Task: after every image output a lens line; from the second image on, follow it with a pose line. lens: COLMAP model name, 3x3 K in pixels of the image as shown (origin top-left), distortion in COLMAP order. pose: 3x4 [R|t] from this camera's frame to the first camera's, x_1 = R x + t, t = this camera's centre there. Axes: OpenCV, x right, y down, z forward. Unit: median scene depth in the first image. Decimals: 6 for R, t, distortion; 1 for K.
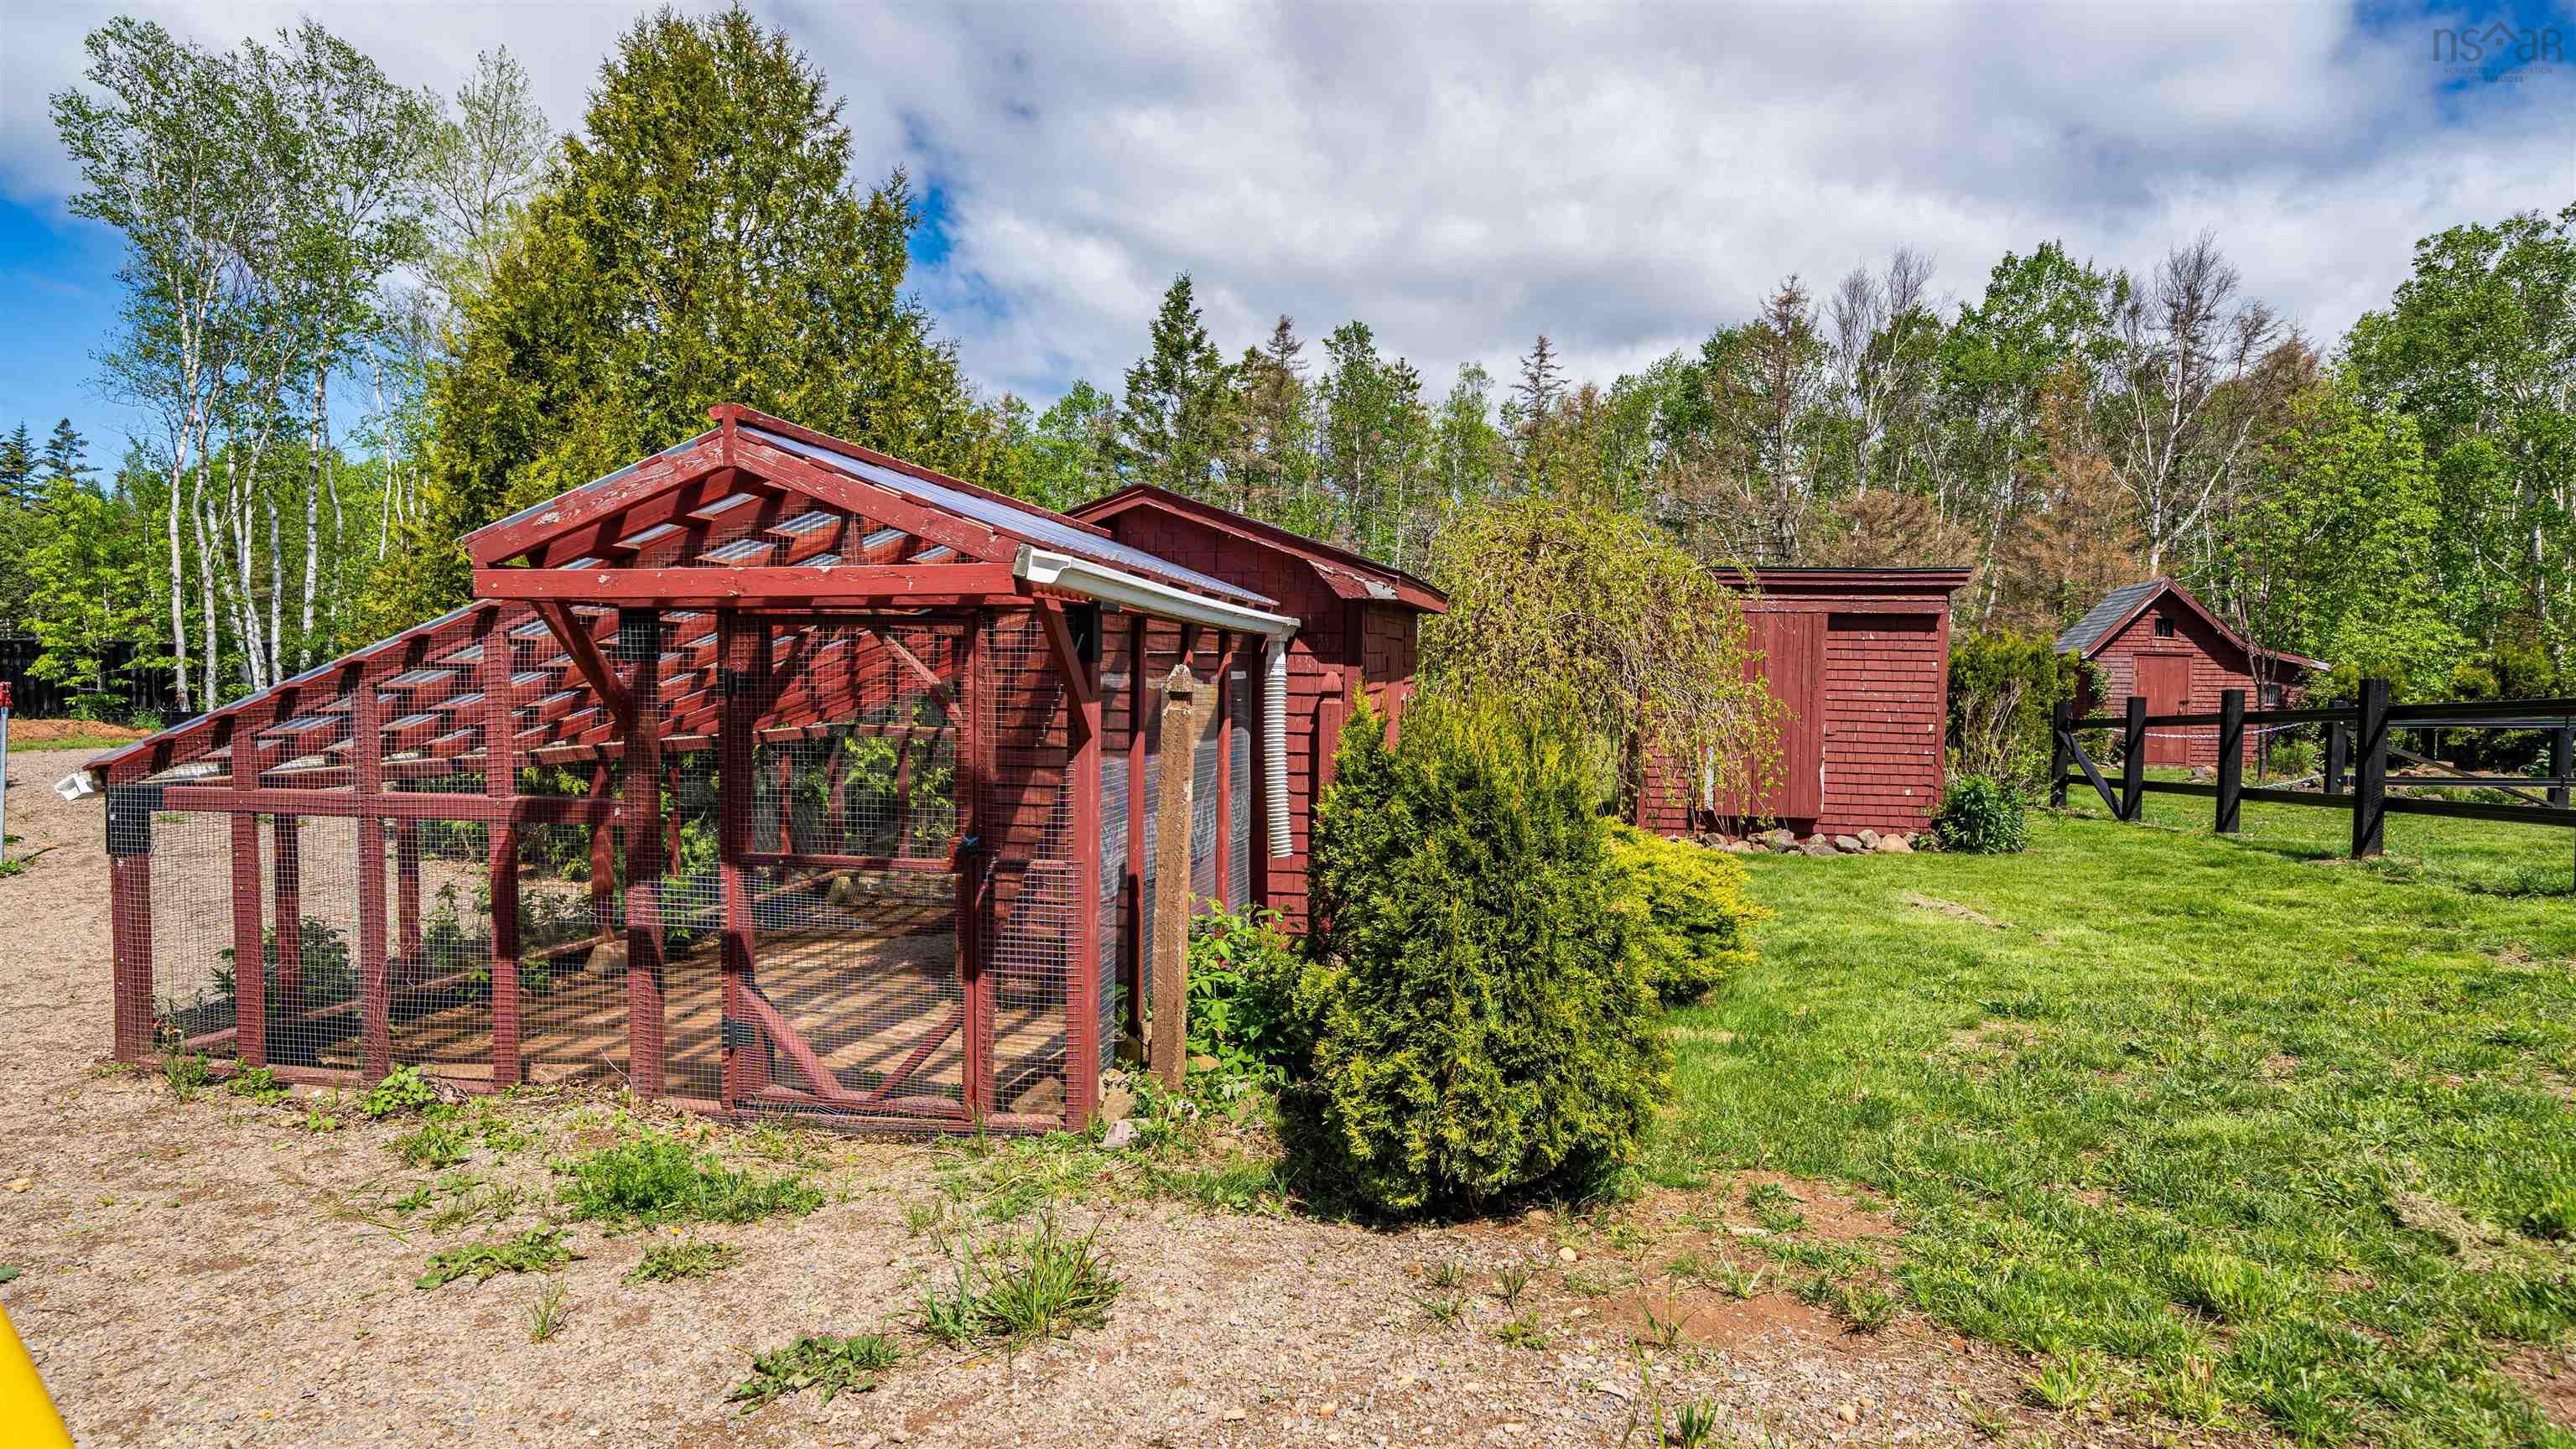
lens RADIAL K [[1324.0, 0, 1288.0], [0, 1324.0, 724.5], [0, 0, 1]] dist [-0.013533, -0.000437]
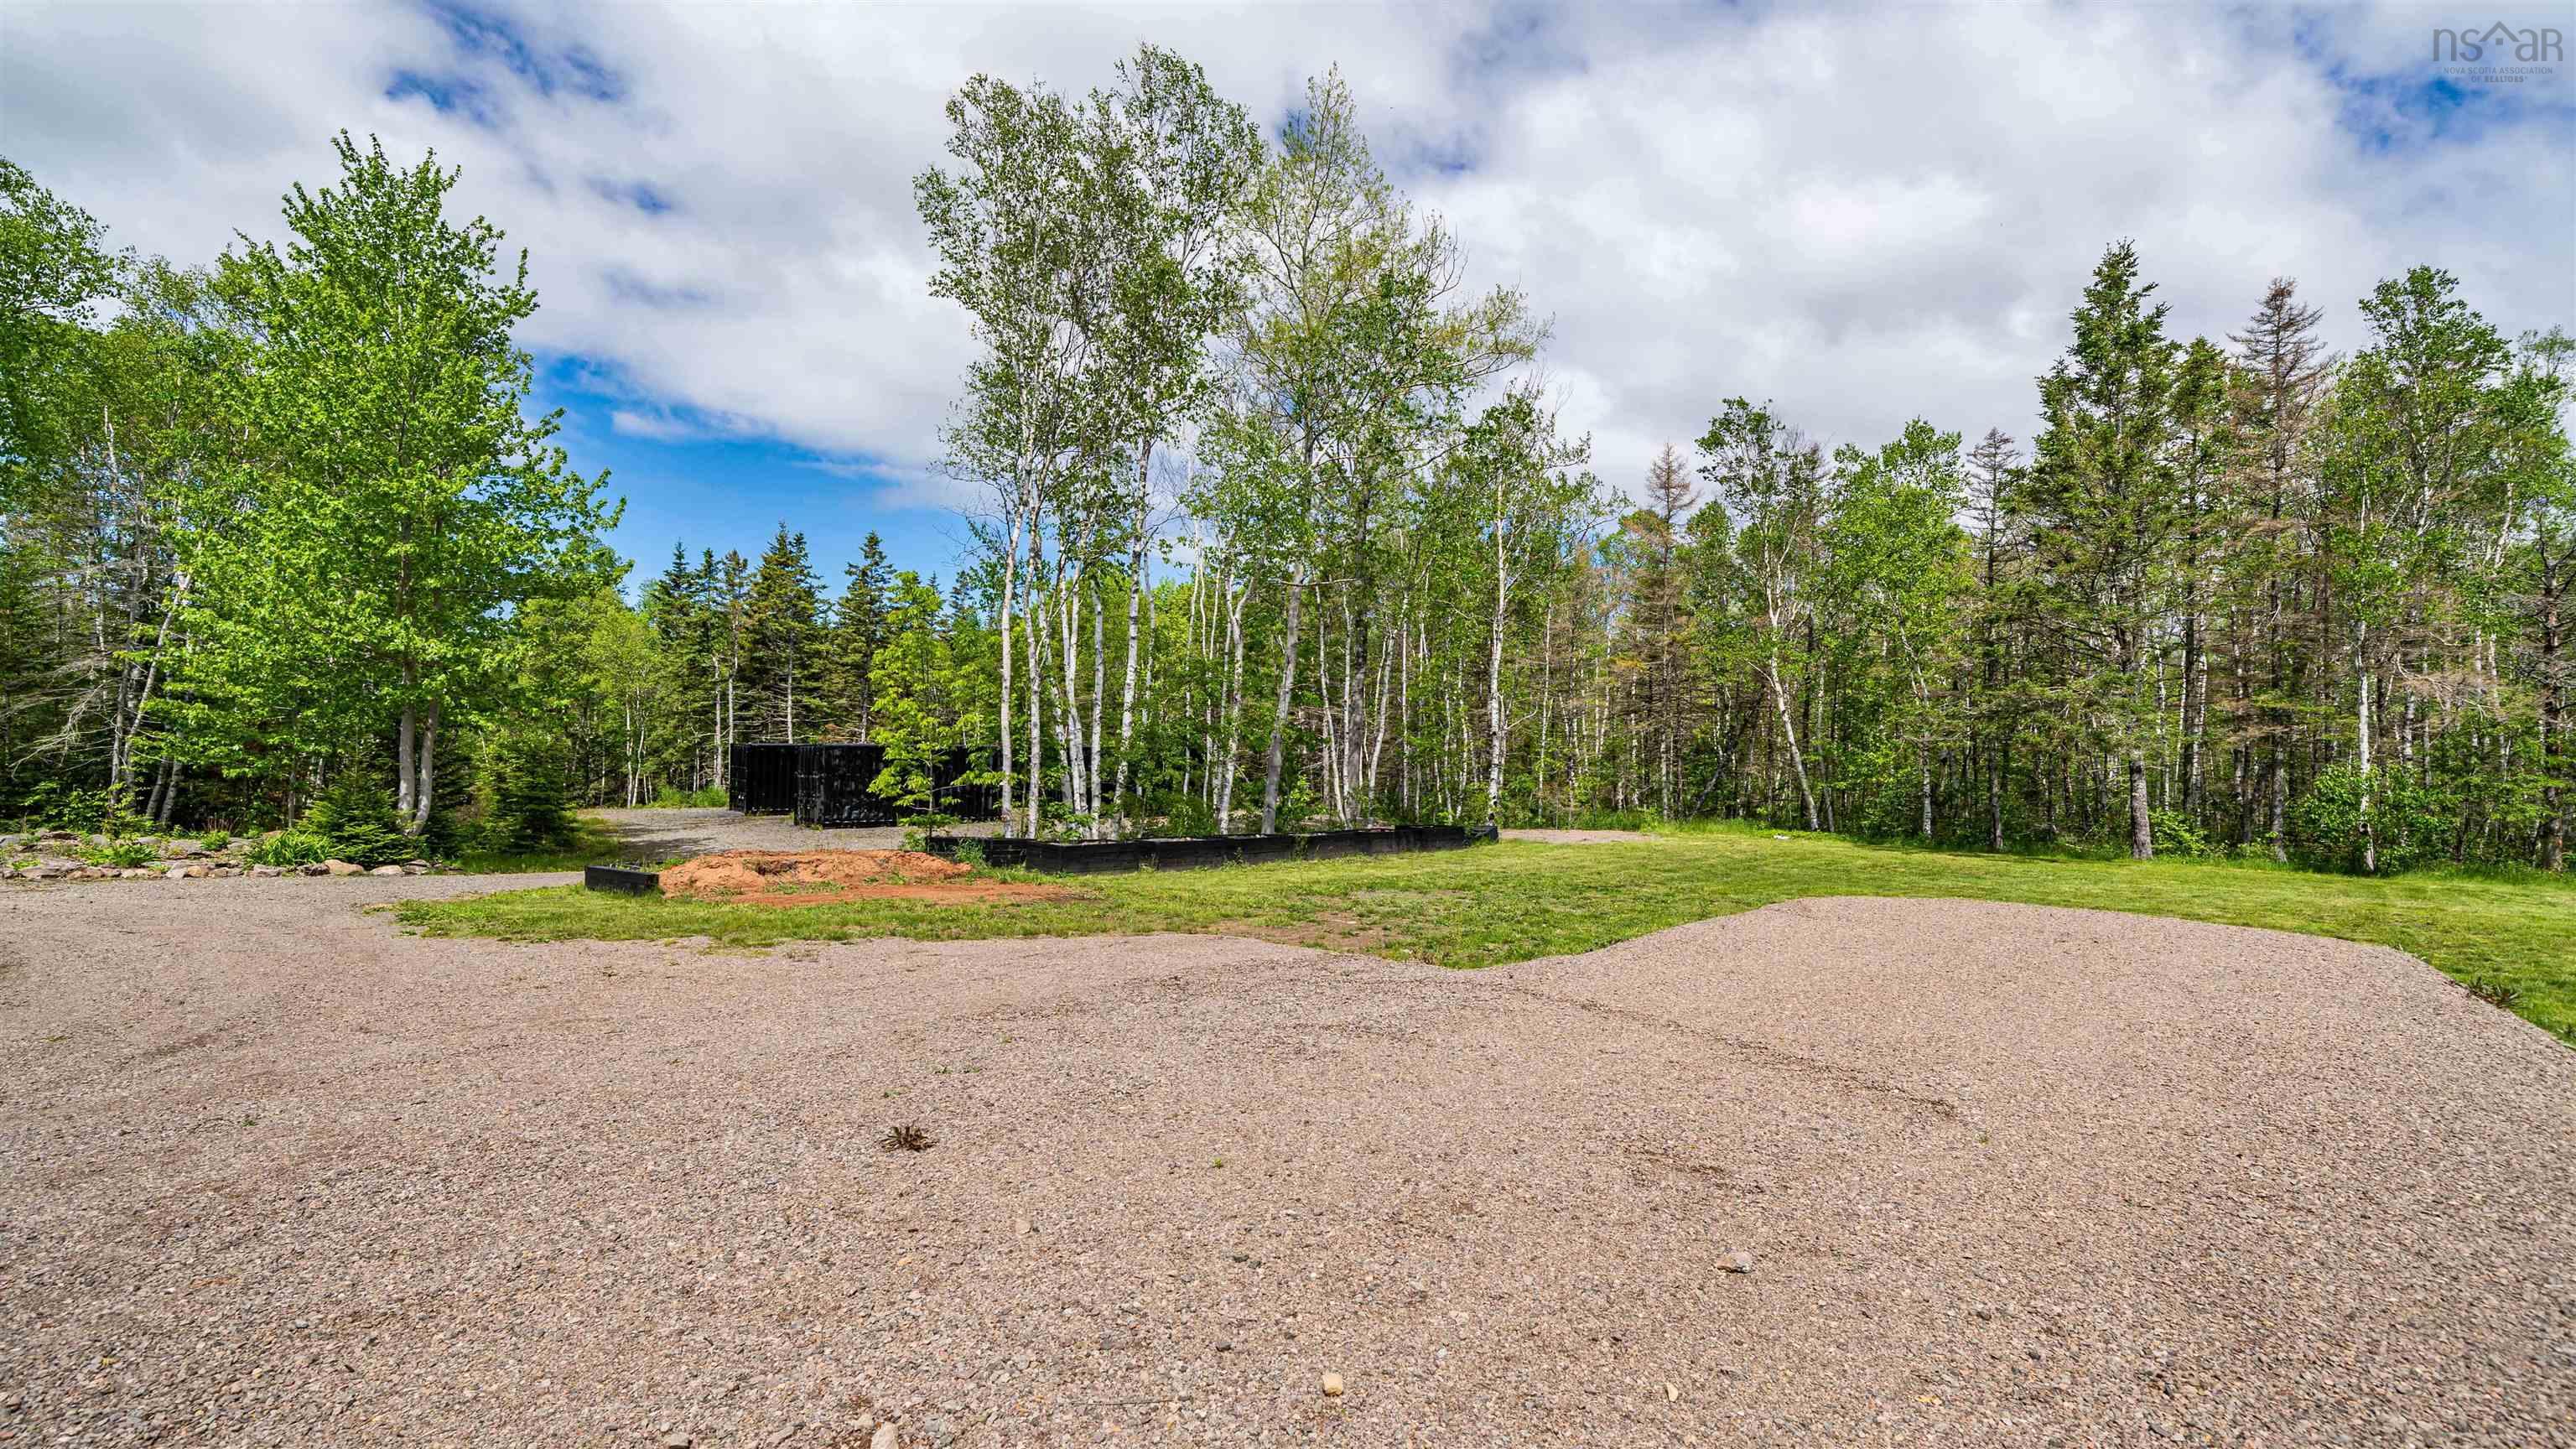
lens RADIAL K [[1212.2, 0, 1288.0], [0, 1212.2, 724.5], [0, 0, 1]] dist [0.000161, -0.000012]
pose [[0.880863, -0.012428, -0.473208, -0.294807], [-0.021272, 0.997606, -0.065798, -0.032824], [0.472893, 0.068025, 0.878490, 0.373476]]
